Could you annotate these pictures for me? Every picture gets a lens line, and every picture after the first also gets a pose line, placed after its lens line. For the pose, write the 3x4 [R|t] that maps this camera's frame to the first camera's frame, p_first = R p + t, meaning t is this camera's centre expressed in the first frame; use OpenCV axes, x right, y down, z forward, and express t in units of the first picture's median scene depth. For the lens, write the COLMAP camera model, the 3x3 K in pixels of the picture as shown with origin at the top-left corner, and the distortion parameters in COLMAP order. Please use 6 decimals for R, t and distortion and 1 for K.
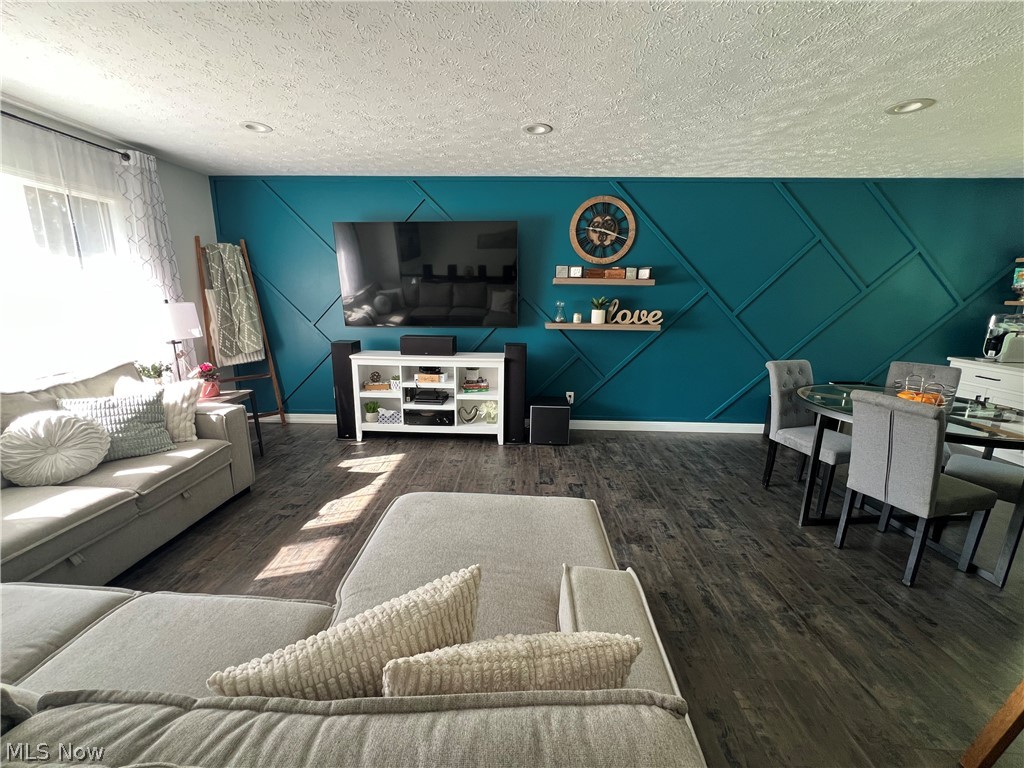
lens RADIAL K [[413.9, 0, 513.1], [0, 413.9, 382.2], [0, 0, 1]] dist [-0.004265, 0.000555]
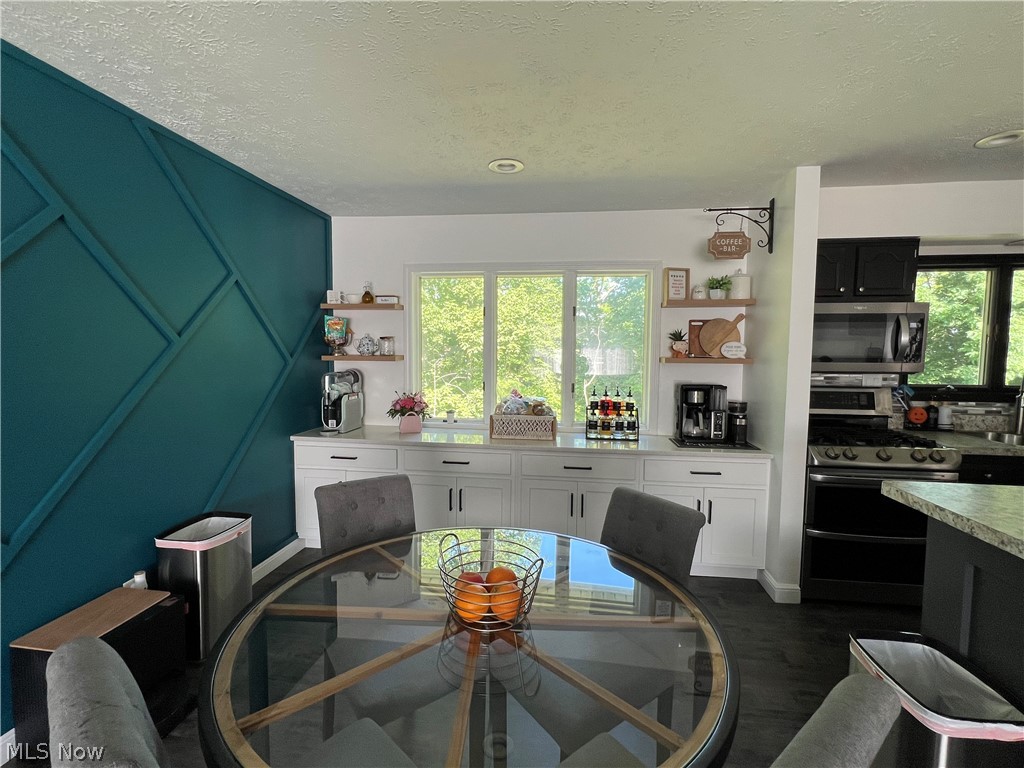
lens RADIAL K [[475.1, 0, 510.9], [0, 475.1, 382.0], [0, 0, 1]] dist [-0.003382, 0.001693]
pose [[0.102833, -0.075415, 0.991836, 0.316703], [0.202858, 0.977756, 0.053312, -0.122852], [-0.973794, 0.195720, 0.115844, 0.549362]]
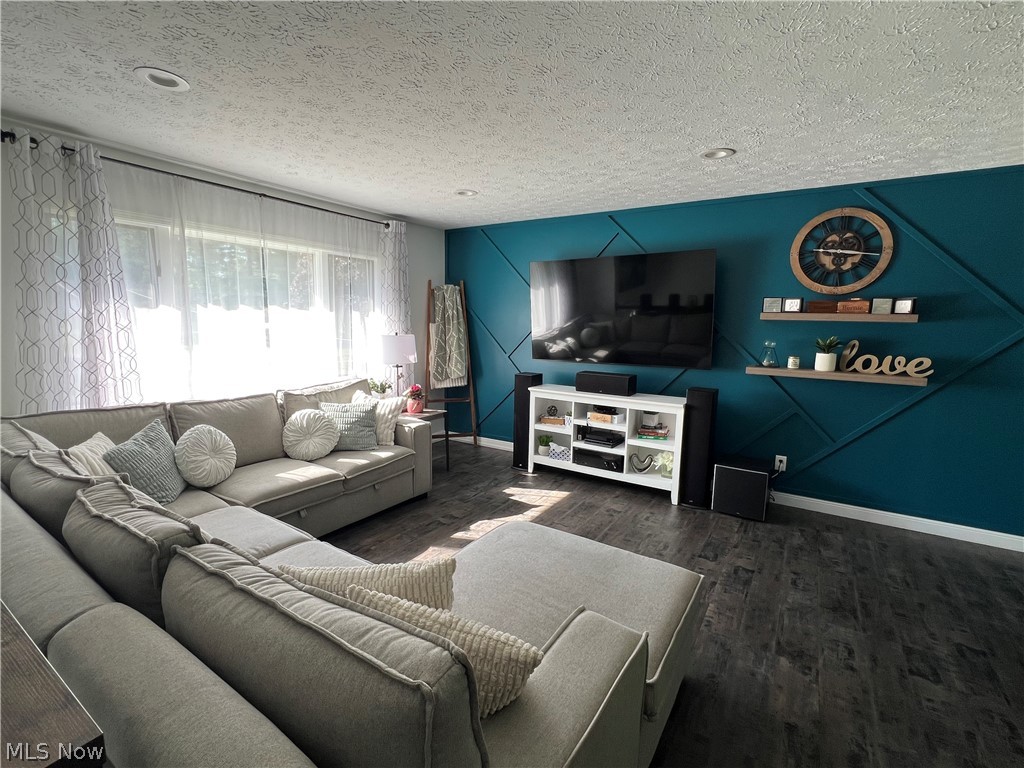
lens RADIAL K [[475.1, 0, 505.9], [0, 475.1, 382.4], [0, 0, 1]] dist [-0.003382, 0.001693]
pose [[0.853908, 0.070924, -0.515569, 0.160200], [-0.115189, 0.991856, -0.054337, -0.005856], [0.507516, 0.105786, 0.855124, -0.045279]]
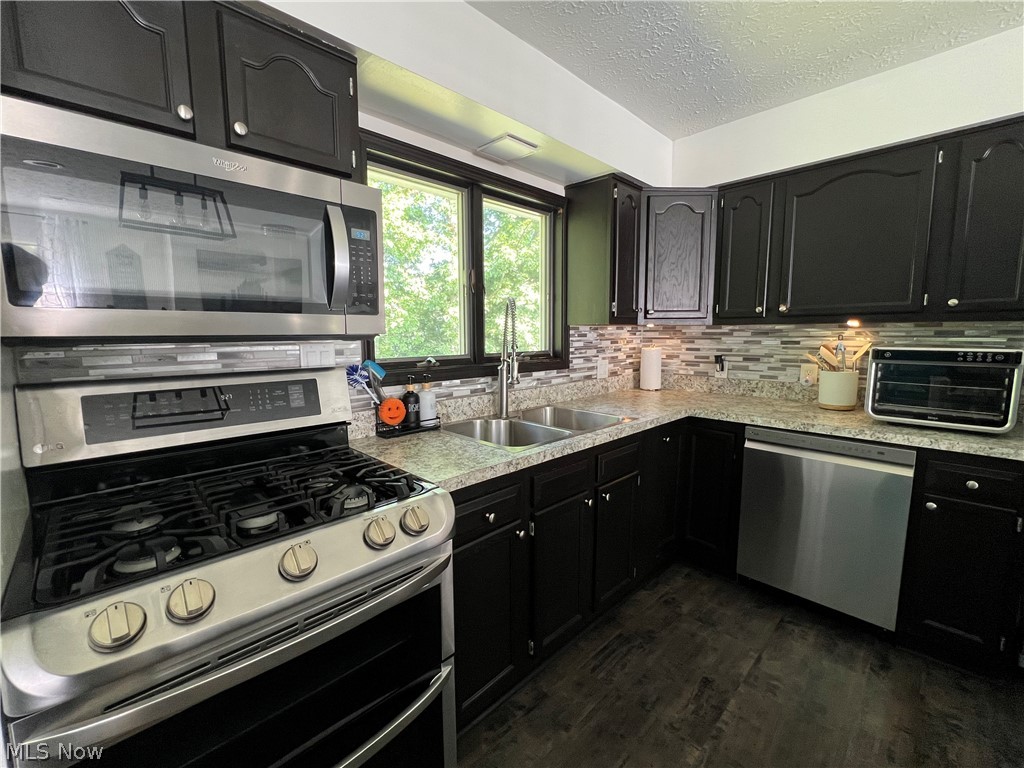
lens RADIAL K [[437.3, 0, 517.7], [0, 437.3, 384.6], [0, 0, 1]] dist [0.003204, -0.000086]
pose [[-0.735667, -0.085851, 0.671881, 0.805483], [0.139253, 0.951577, 0.274063, -0.010628], [-0.662875, 0.295180, -0.688088, 0.186272]]
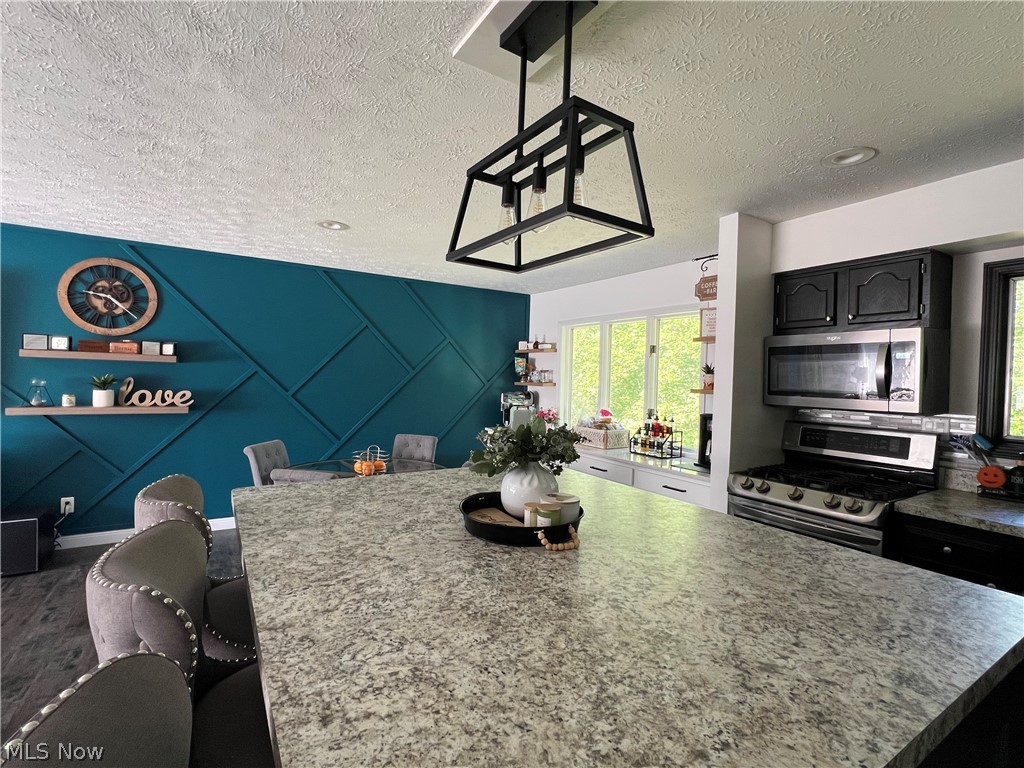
lens RADIAL K [[475.1, 0, 510.0], [0, 475.1, 385.7], [0, 0, 1]] dist [-0.003382, 0.001693]
pose [[0.829833, 0.001714, 0.558009, 0.356691], [0.098684, 0.983782, -0.149779, 0.035584], [-0.549216, 0.179359, 0.816206, -0.202498]]
